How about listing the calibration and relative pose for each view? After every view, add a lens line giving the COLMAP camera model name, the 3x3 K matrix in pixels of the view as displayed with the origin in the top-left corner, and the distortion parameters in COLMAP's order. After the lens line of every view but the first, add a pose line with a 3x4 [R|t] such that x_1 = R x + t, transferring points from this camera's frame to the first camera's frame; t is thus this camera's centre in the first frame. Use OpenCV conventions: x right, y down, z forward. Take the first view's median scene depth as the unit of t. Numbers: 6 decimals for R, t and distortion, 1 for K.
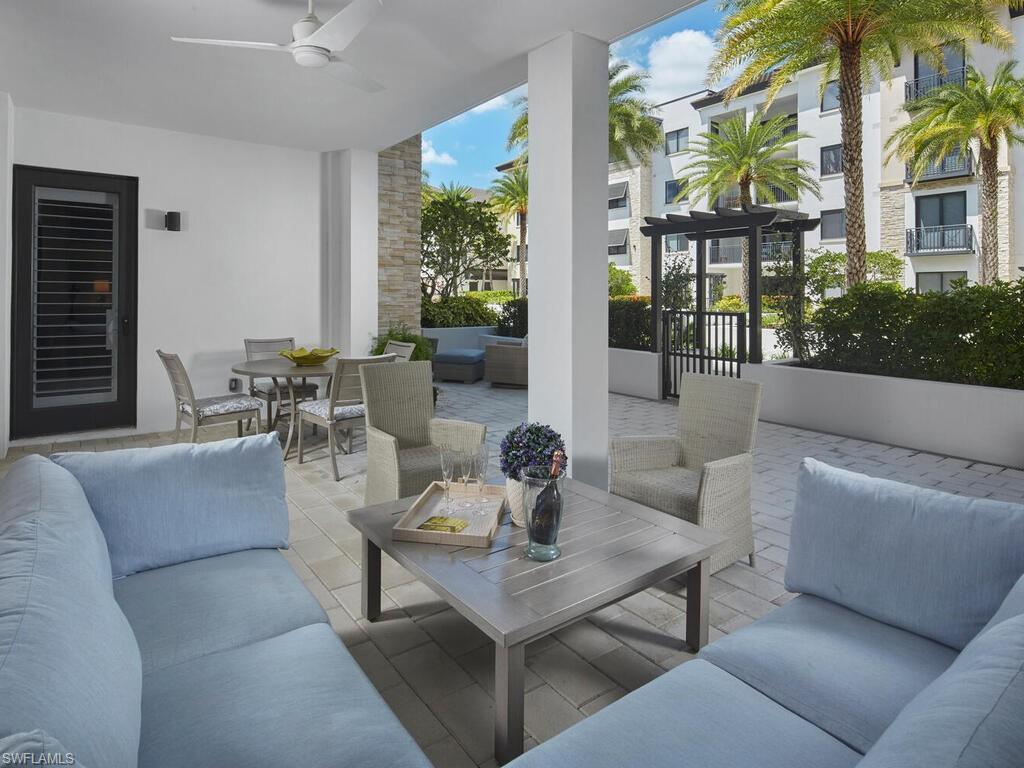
lens RADIAL K [[583.7, 0, 512.0], [0, 583.7, 384.0], [0, 0, 1]] dist [-0.000263, 0.000442]
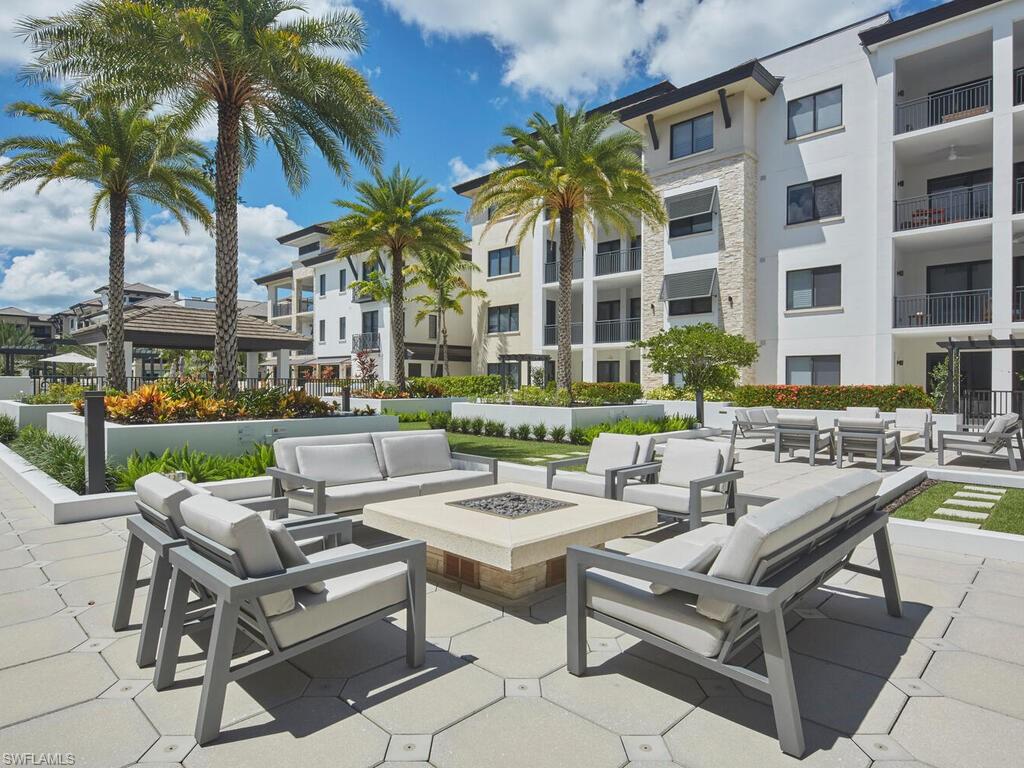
lens RADIAL K [[583.7, 0, 512.0], [0, 583.7, 384.0], [0, 0, 1]] dist [-0.000263, 0.000442]
pose [[0.984840, -0.002243, 0.173452, -0.093145], [0.028185, 0.988699, -0.147244, -0.081475], [-0.171162, 0.149901, 0.973773, 0.514845]]
